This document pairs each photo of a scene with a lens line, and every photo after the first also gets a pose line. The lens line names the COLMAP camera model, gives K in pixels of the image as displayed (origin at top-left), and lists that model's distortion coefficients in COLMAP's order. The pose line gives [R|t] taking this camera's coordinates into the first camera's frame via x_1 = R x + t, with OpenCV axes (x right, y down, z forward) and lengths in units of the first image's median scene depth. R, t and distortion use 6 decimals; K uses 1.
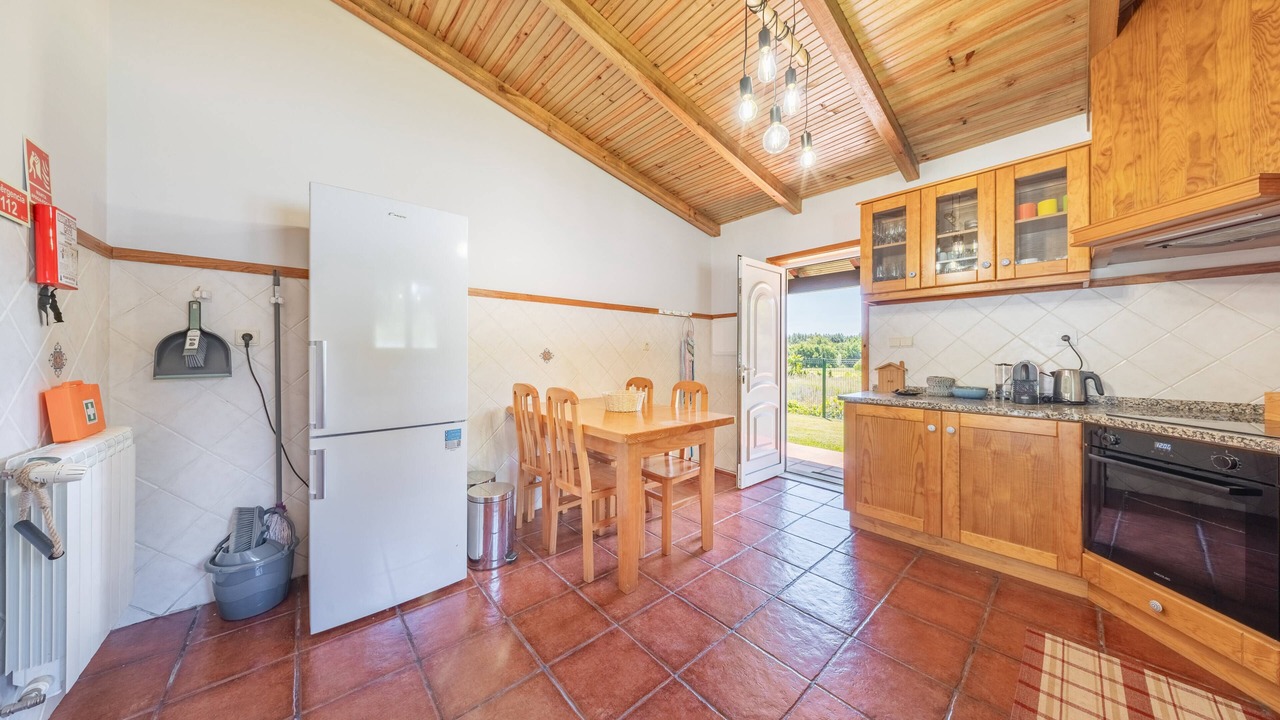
lens RADIAL K [[386.4, 0, 627.5], [0, 386.4, 354.0], [0, 0, 1]] dist [-0.000328, -0.000087]
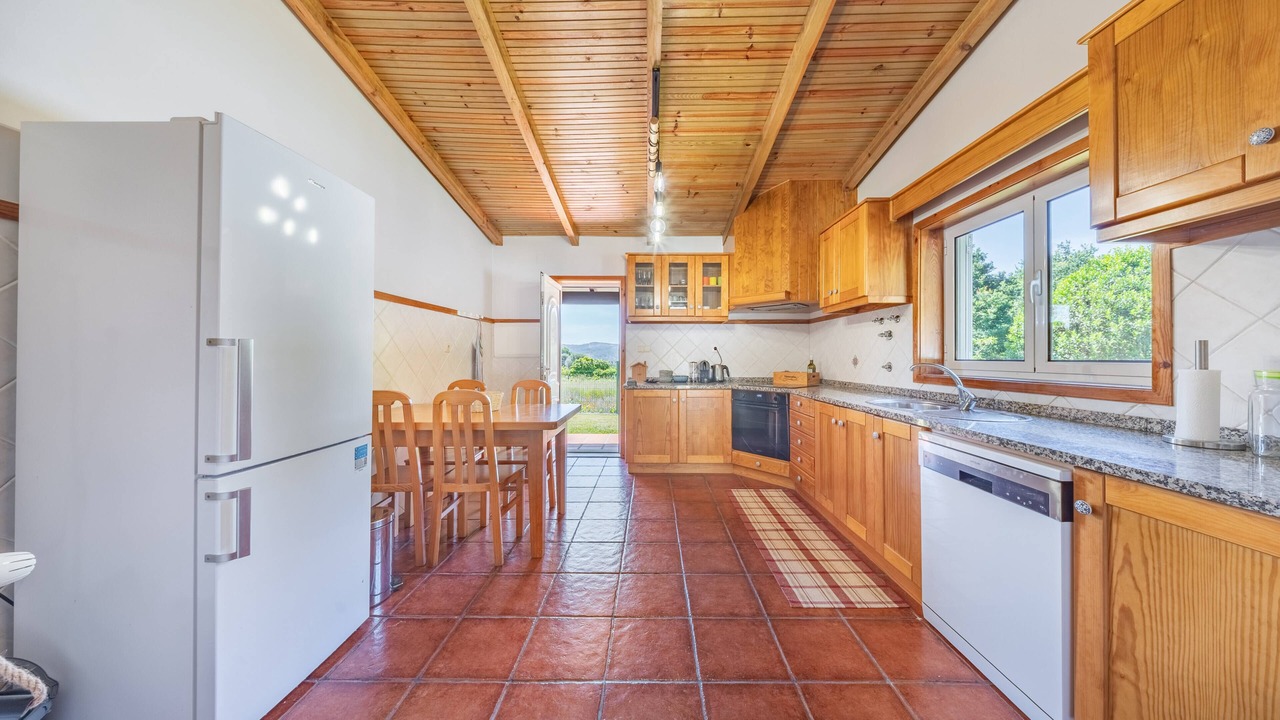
lens RADIAL K [[394.7, 0, 654.2], [0, 394.7, 355.2], [0, 0, 1]] dist [0.000130, -0.000011]
pose [[0.644387, 0.001470, 0.764698, -0.576481], [-0.000898, 0.999999, -0.001165, -0.003242], [-0.764699, 0.000064, 0.644387, -0.044976]]
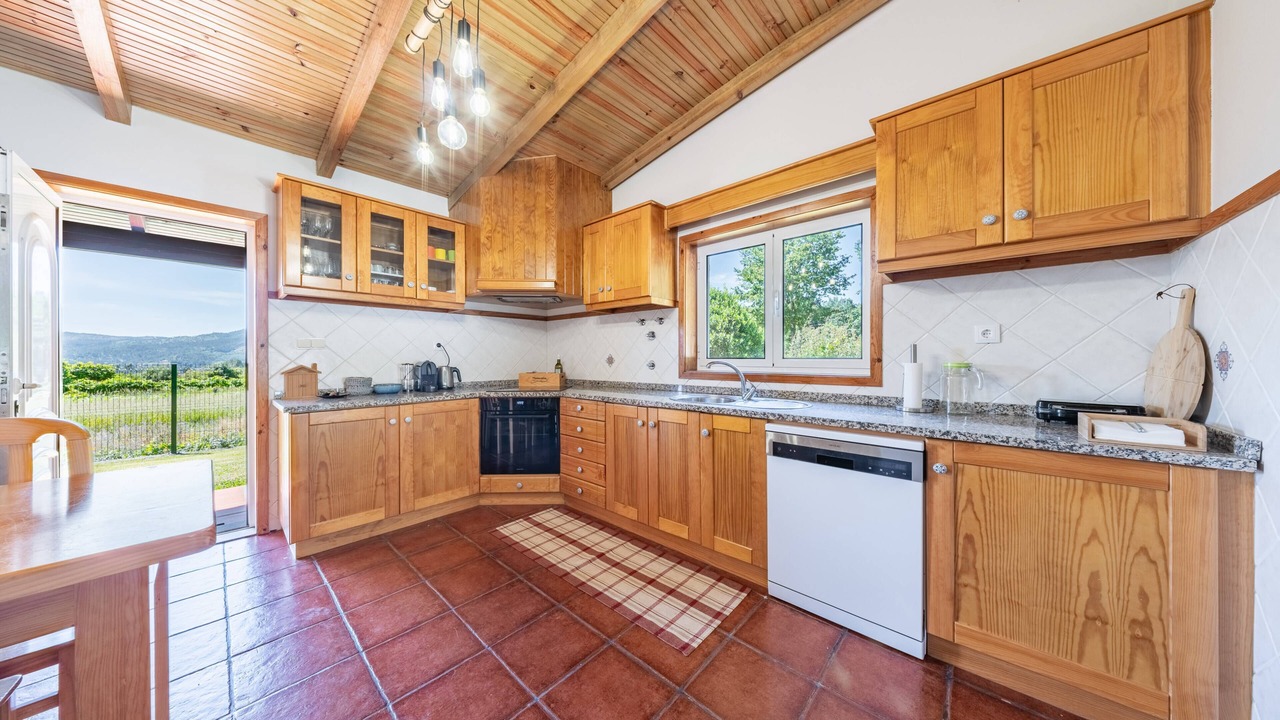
lens RADIAL K [[377.6, 0, 654.9], [0, 377.6, 358.3], [0, 0, 1]] dist [0.000322, -0.000072]
pose [[-0.152166, -0.007067, 0.988330, -0.403778], [0.000692, 0.999973, 0.007257, -0.000796], [-0.988355, 0.001788, -0.152157, 0.400773]]
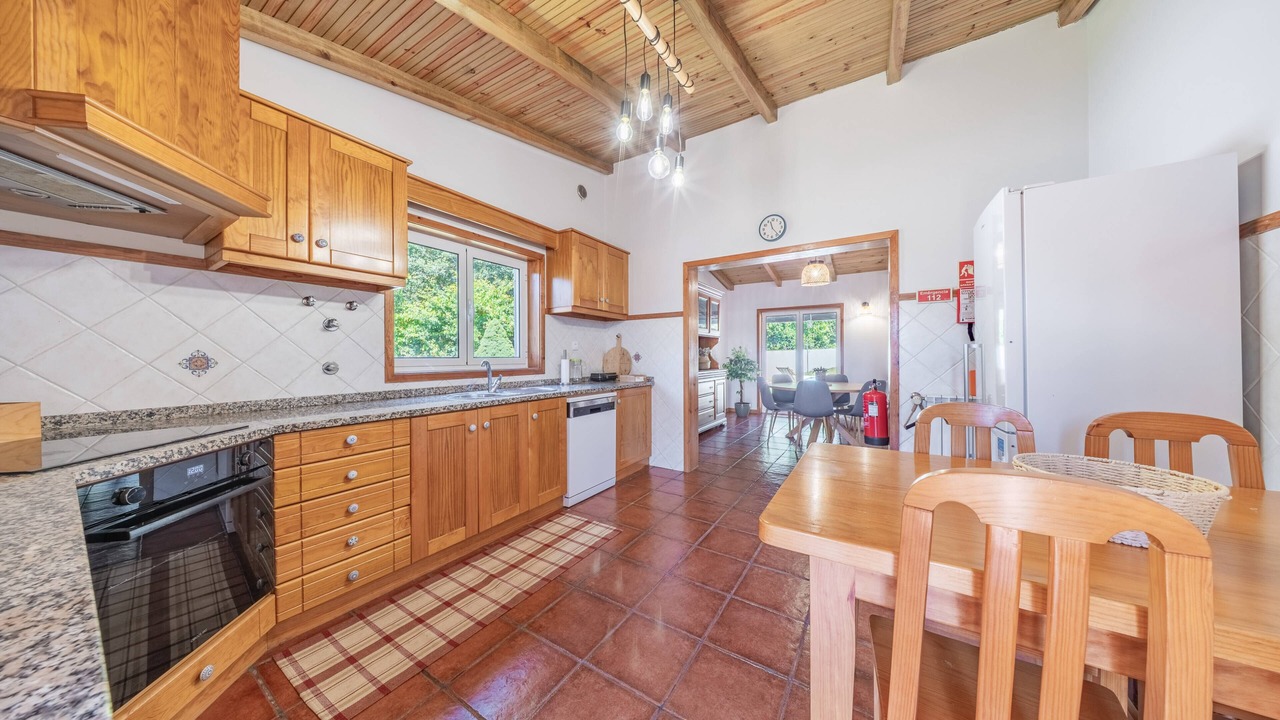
lens RADIAL K [[386.4, 0, 627.5], [0, 386.4, 354.0], [0, 0, 1]] dist [-0.000328, -0.000087]
pose [[-0.958936, -0.004680, -0.283585, 0.510067], [-0.002740, 0.999970, -0.007237, 0.004460], [0.283611, -0.006163, -0.958920, 1.317431]]
